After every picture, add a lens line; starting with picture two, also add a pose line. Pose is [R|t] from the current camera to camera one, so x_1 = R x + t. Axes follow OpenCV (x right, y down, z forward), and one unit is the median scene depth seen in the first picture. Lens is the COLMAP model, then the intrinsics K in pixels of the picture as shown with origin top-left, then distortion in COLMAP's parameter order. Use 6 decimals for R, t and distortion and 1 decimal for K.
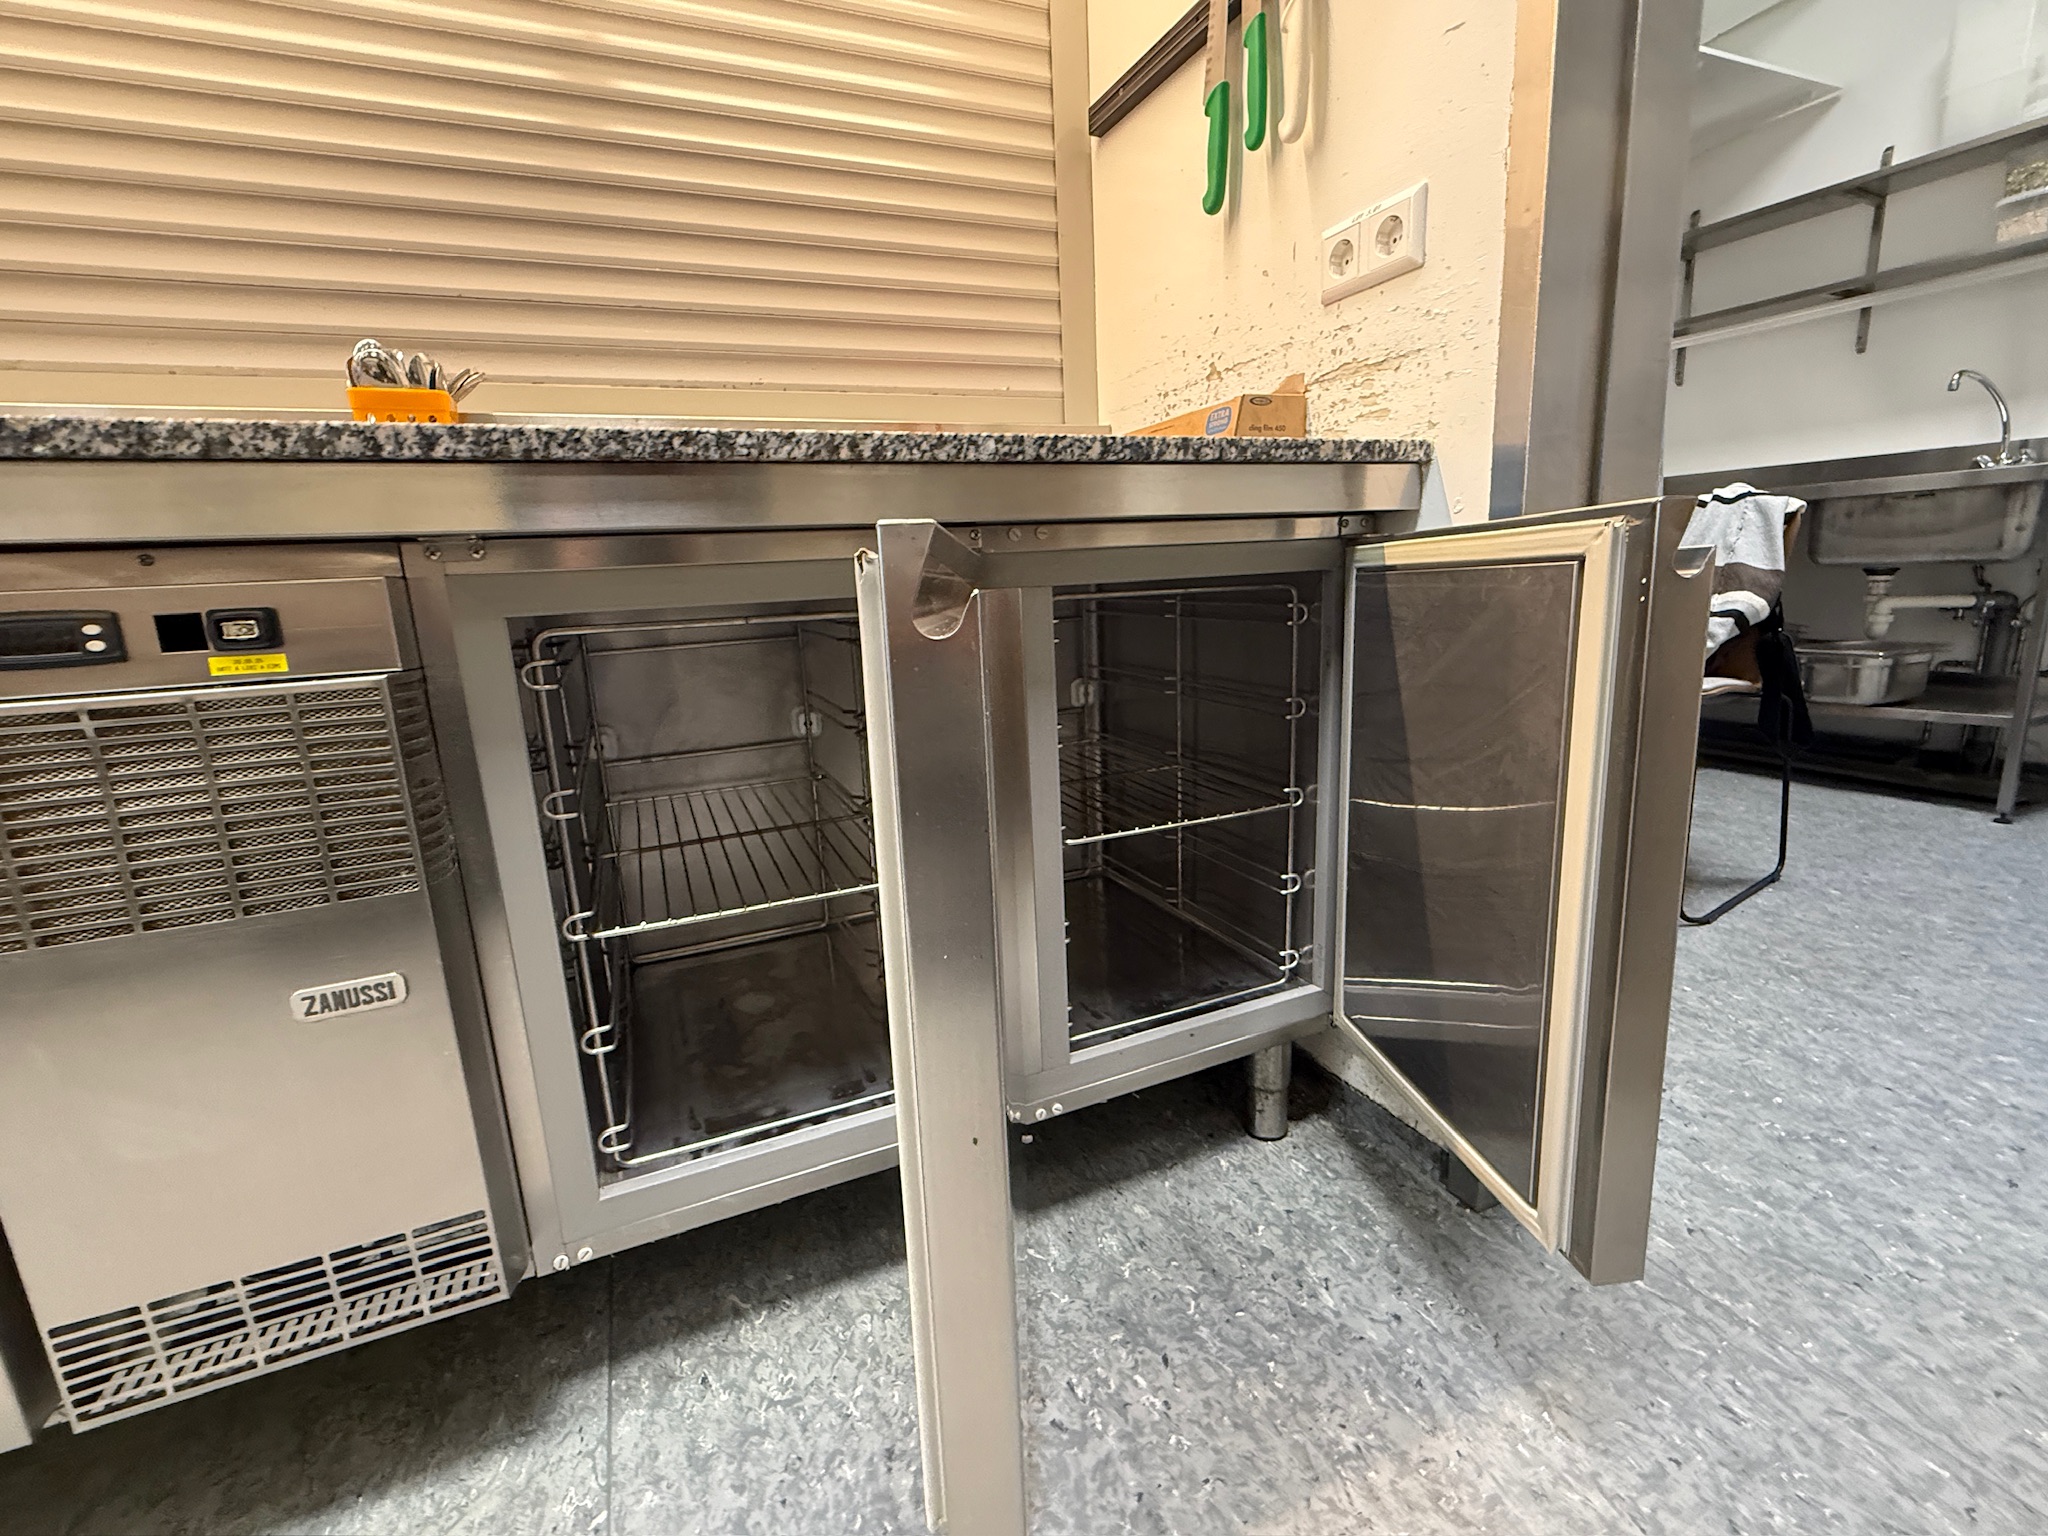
lens RADIAL K [[895.6, 0, 1021.2], [0, 895.6, 769.4], [0, 0, 1]] dist [-0.001937, 0.000908]
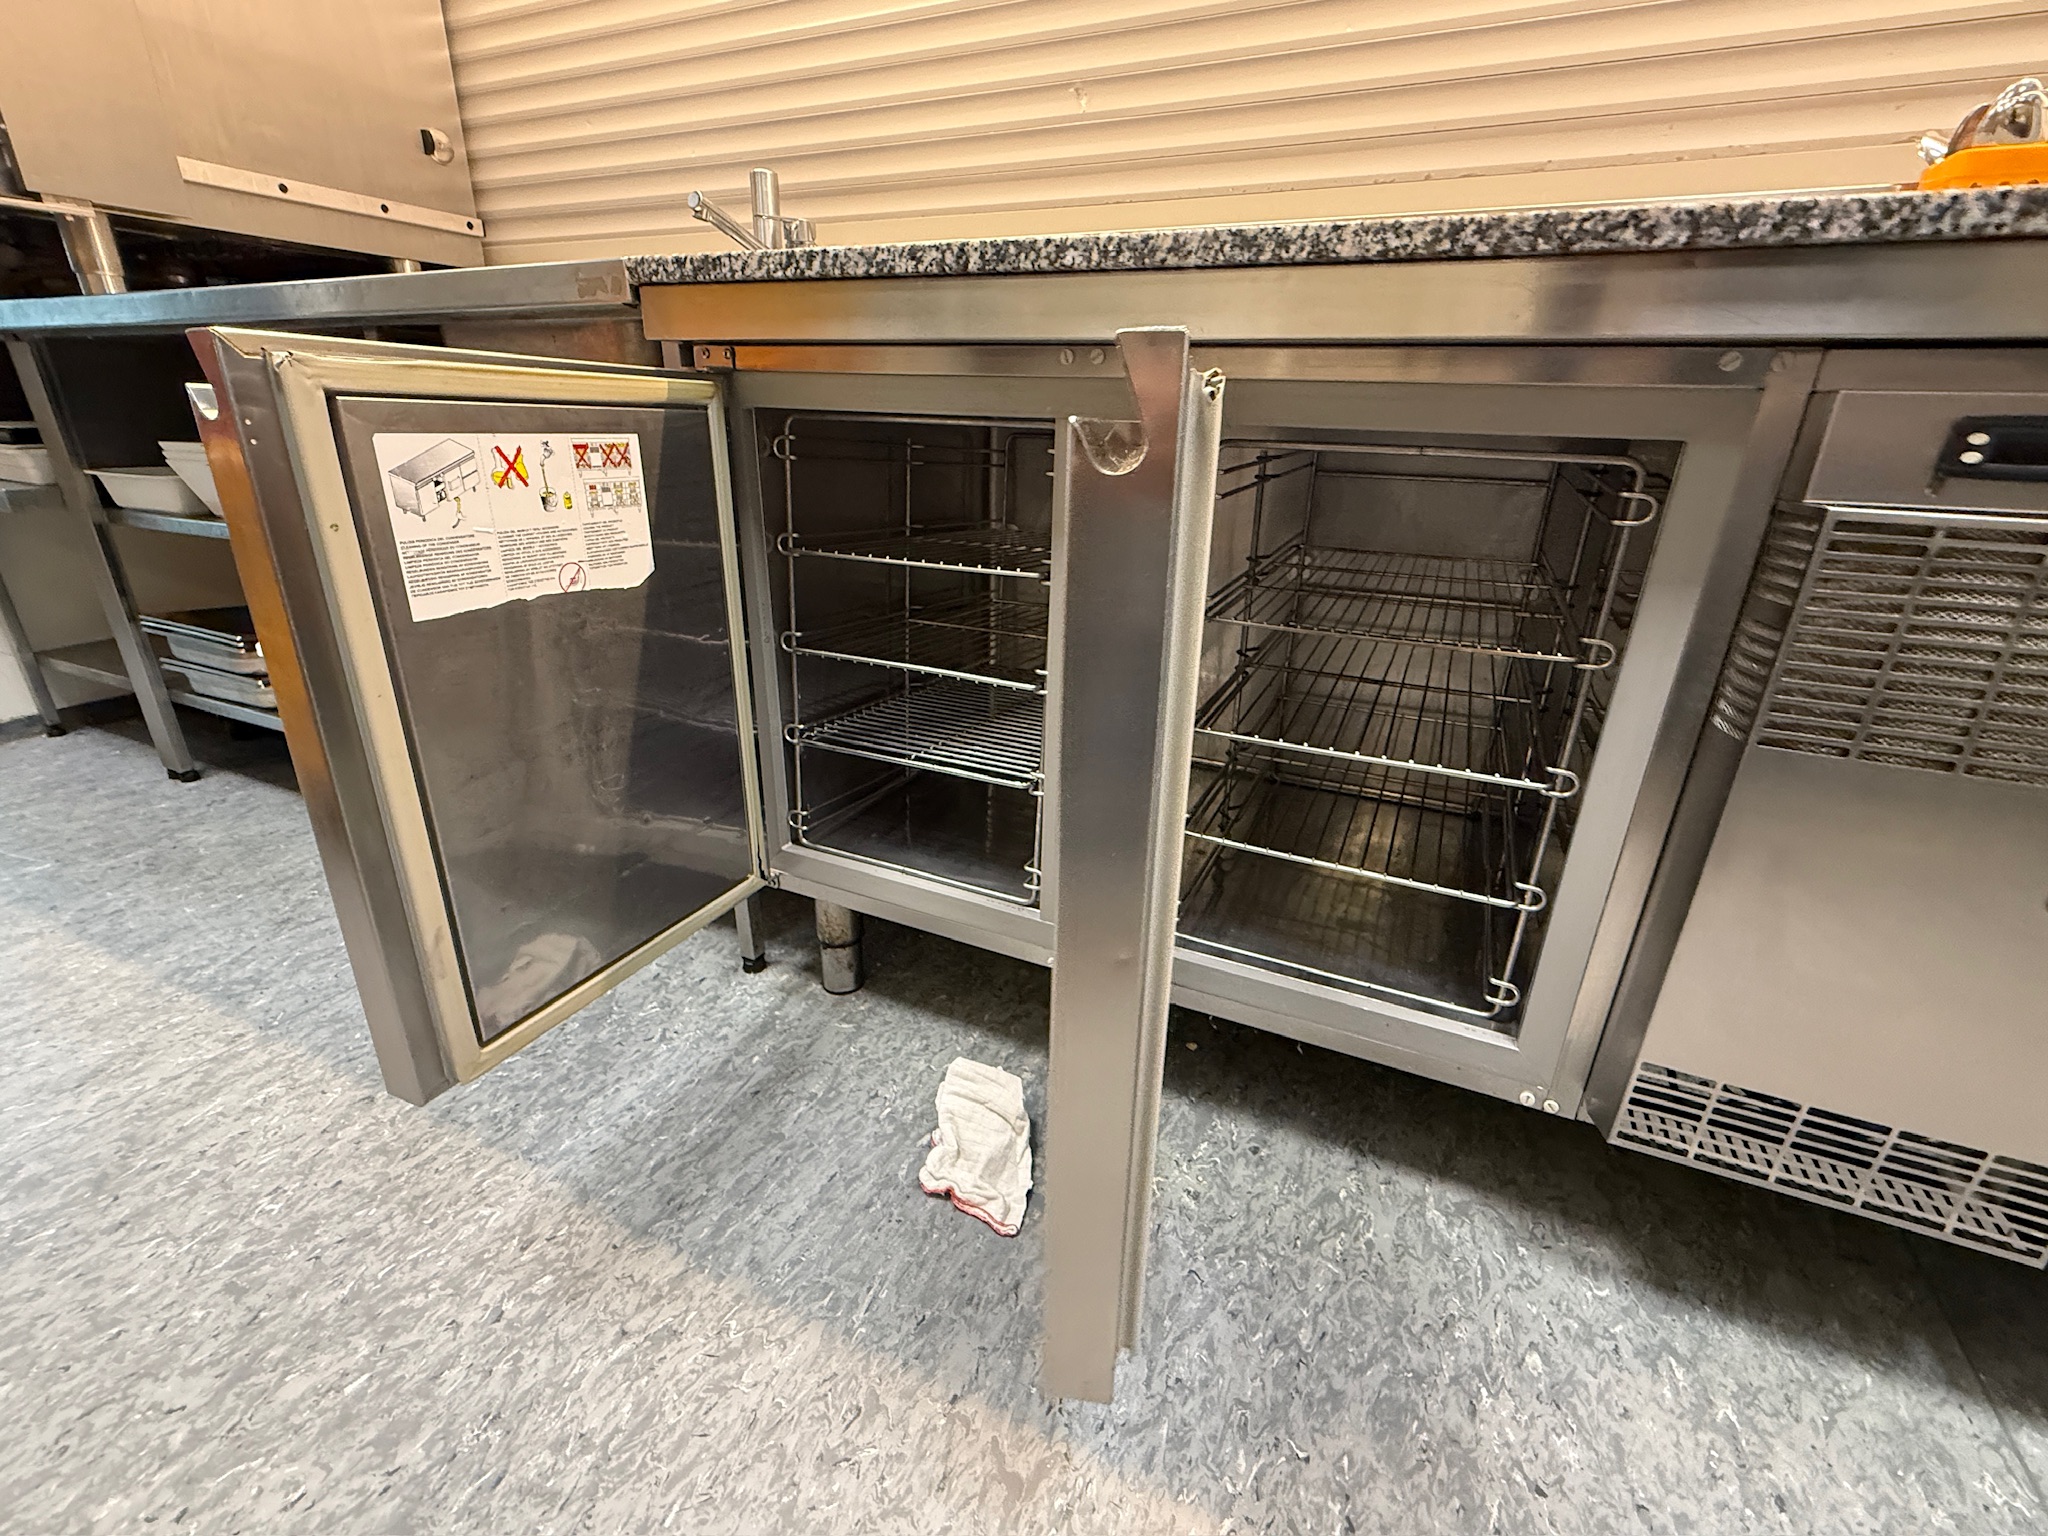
lens RADIAL K [[895.6, 0, 1021.2], [0, 895.6, 769.4], [0, 0, 1]] dist [-0.001937, 0.000908]
pose [[0.653464, 0.339546, -0.676530, -0.873358], [-0.212615, 0.940102, 0.266465, 0.119305], [0.726484, -0.030285, 0.686515, -0.340740]]
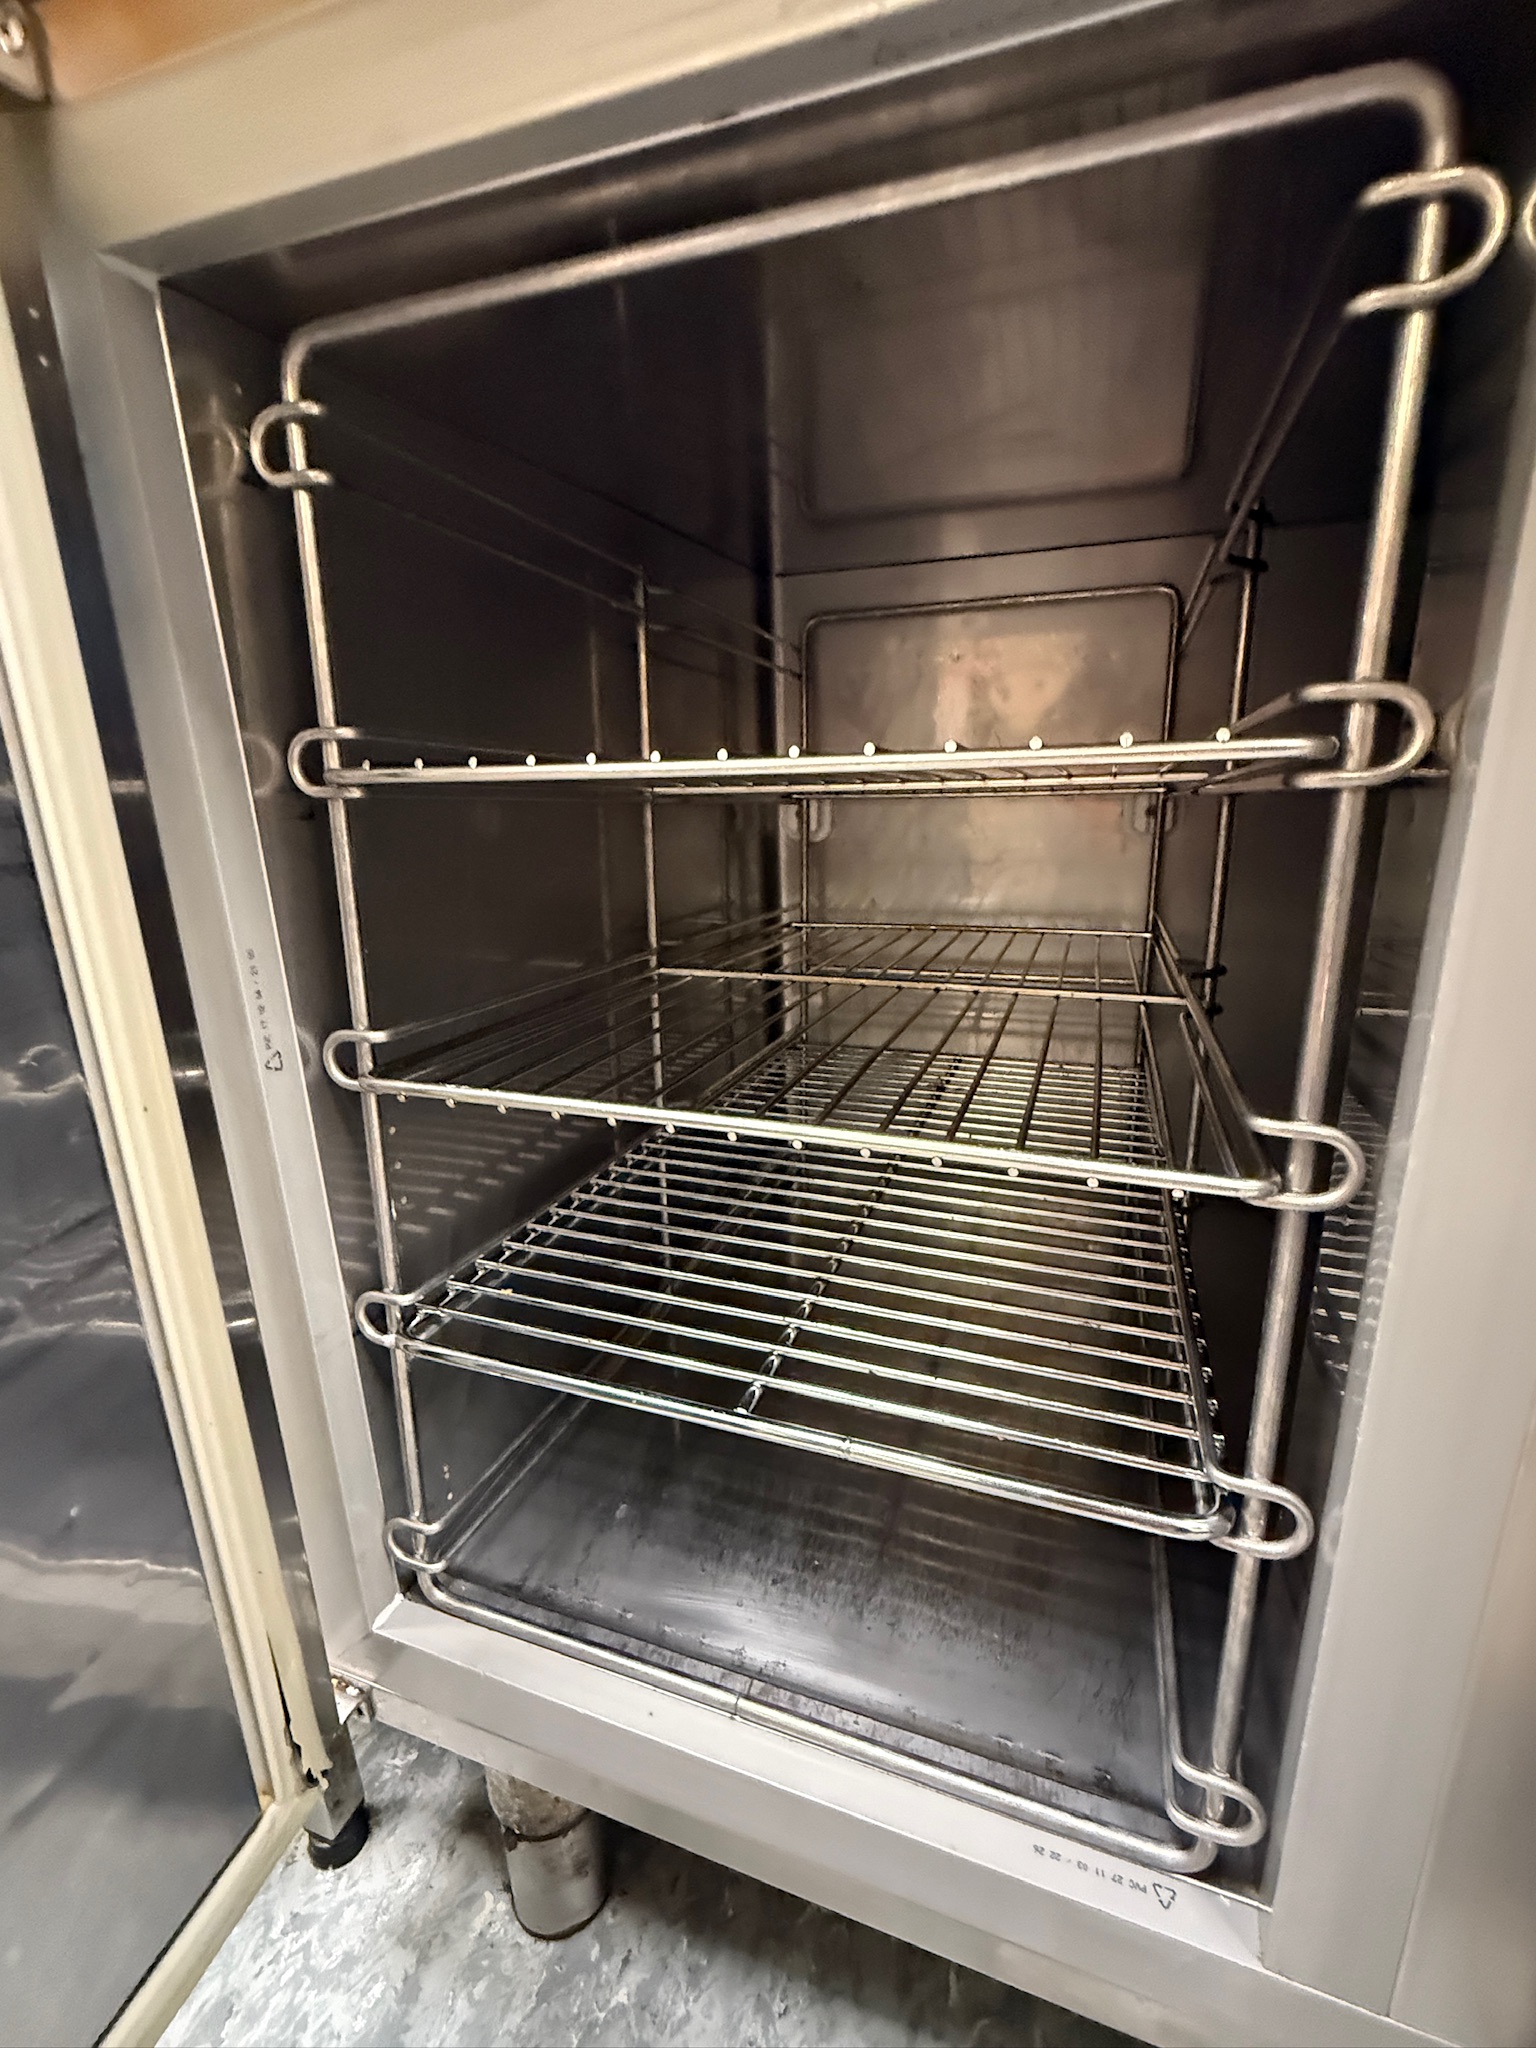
lens RADIAL K [[895.6, 0, 768.0], [0, 895.6, 1024.0], [0, 0, 1]] dist [-0.001937, 0.000908]
pose [[0.724760, 0.221176, -0.652536, -1.768623], [-0.152743, 0.975087, 0.160856, 0.272220], [0.671857, -0.016912, 0.740488, 0.228093]]
